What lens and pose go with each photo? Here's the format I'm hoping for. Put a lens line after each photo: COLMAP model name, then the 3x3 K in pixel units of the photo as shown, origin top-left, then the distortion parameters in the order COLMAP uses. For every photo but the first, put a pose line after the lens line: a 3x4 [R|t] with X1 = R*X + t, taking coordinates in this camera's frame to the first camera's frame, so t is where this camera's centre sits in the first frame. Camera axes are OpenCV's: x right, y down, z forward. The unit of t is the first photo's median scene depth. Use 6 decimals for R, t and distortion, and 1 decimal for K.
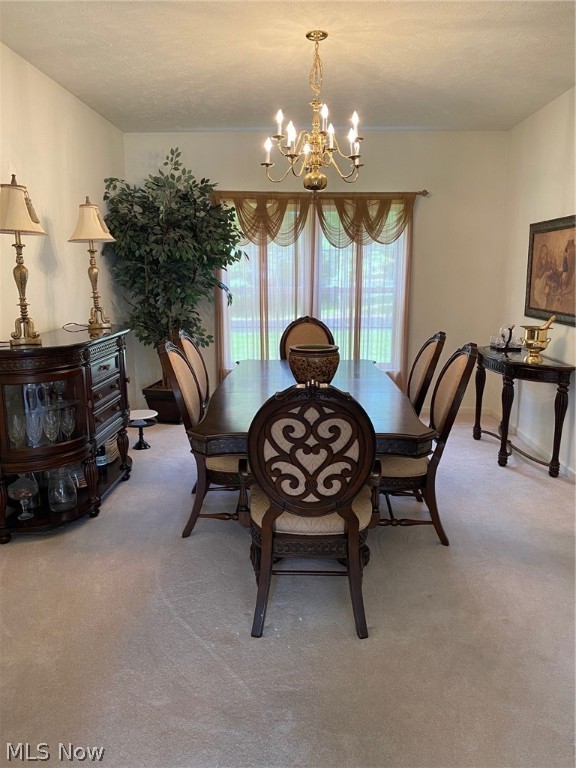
lens RADIAL K [[584.6, 0, 292.5], [0, 584.6, 383.6], [0, 0, 1]] dist [0.024187, -0.027720]
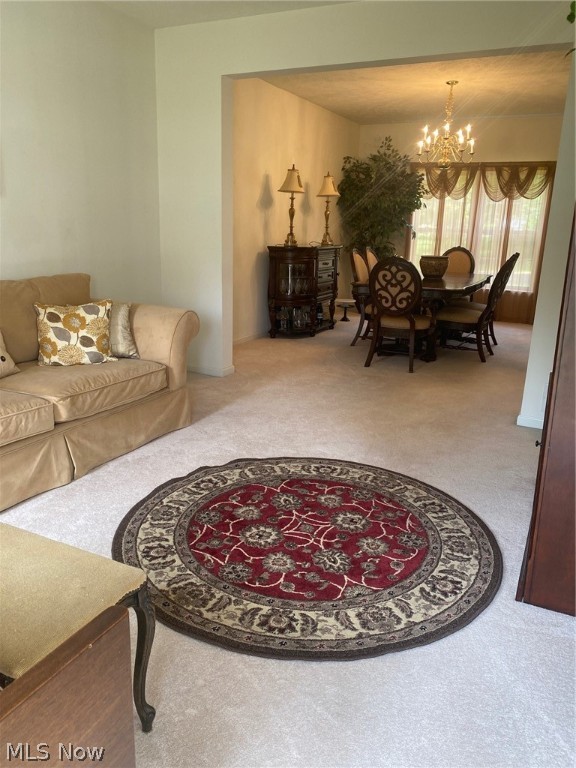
lens RADIAL K [[584.6, 0, 286.7], [0, 584.6, 387.9], [0, 0, 1]] dist [0.024187, -0.027720]
pose [[0.907238, 0.136835, -0.397738, 0.354855], [-0.105327, 0.989384, 0.100131, 0.183524], [0.407217, -0.048950, 0.912019, -0.766142]]
